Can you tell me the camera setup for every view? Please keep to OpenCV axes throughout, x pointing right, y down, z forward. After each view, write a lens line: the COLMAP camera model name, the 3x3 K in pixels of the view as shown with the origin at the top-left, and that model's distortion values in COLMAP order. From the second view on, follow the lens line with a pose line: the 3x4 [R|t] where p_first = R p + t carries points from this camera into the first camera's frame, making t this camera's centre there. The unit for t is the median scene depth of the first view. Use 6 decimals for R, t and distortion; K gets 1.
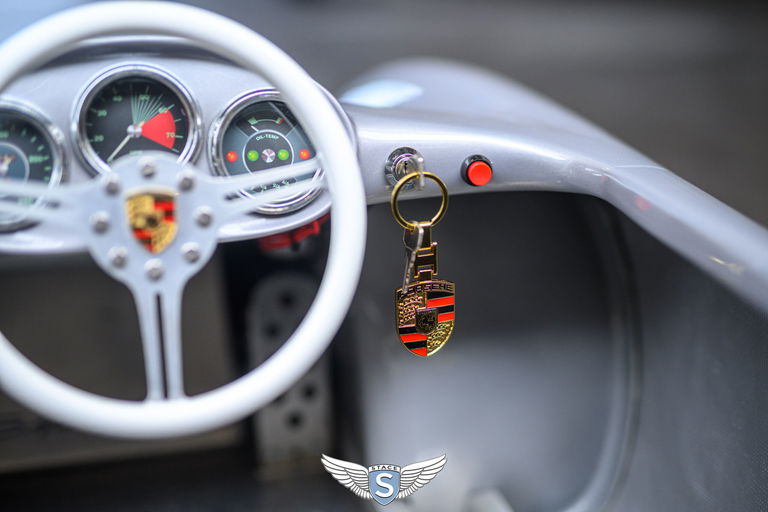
lens RADIAL K [[1079.7, 0, 384.0], [0, 1079.7, 256.0], [0, 0, 1]] dist [-0.031544, -0.076638]
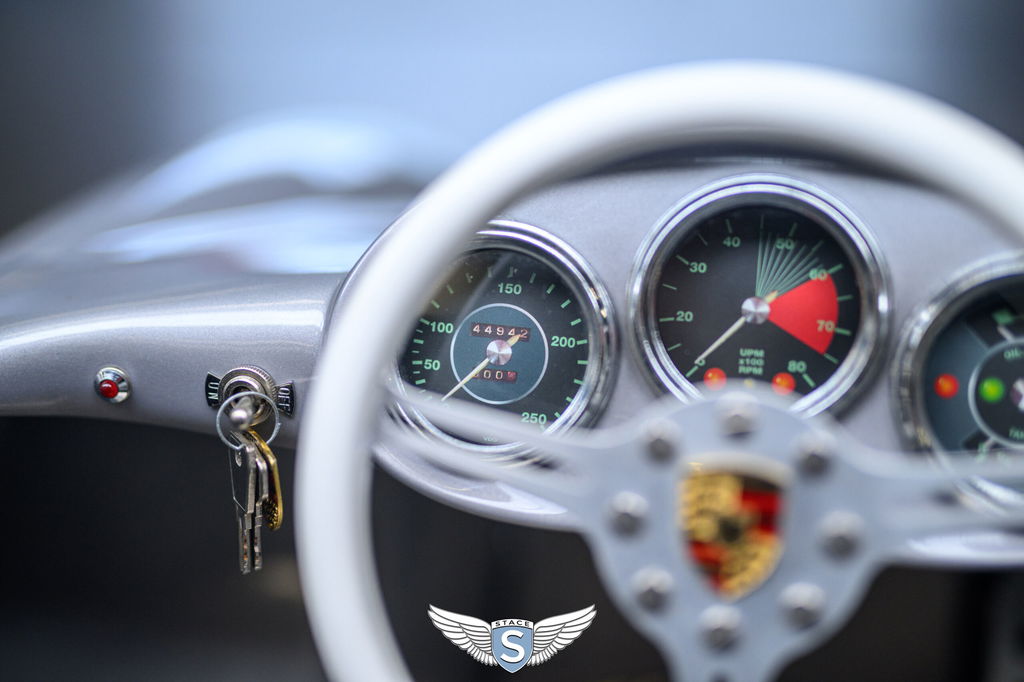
lens RADIAL K [[1439.6, 0, 512.0], [0, 1439.6, 341.0], [0, 0, 1]] dist [-0.031544, -0.076638]
pose [[0.863958, 0.149344, -0.480908, -0.004172], [-0.136822, 0.988701, 0.061233, -0.128892], [0.484619, 0.012896, 0.874630, 0.360610]]
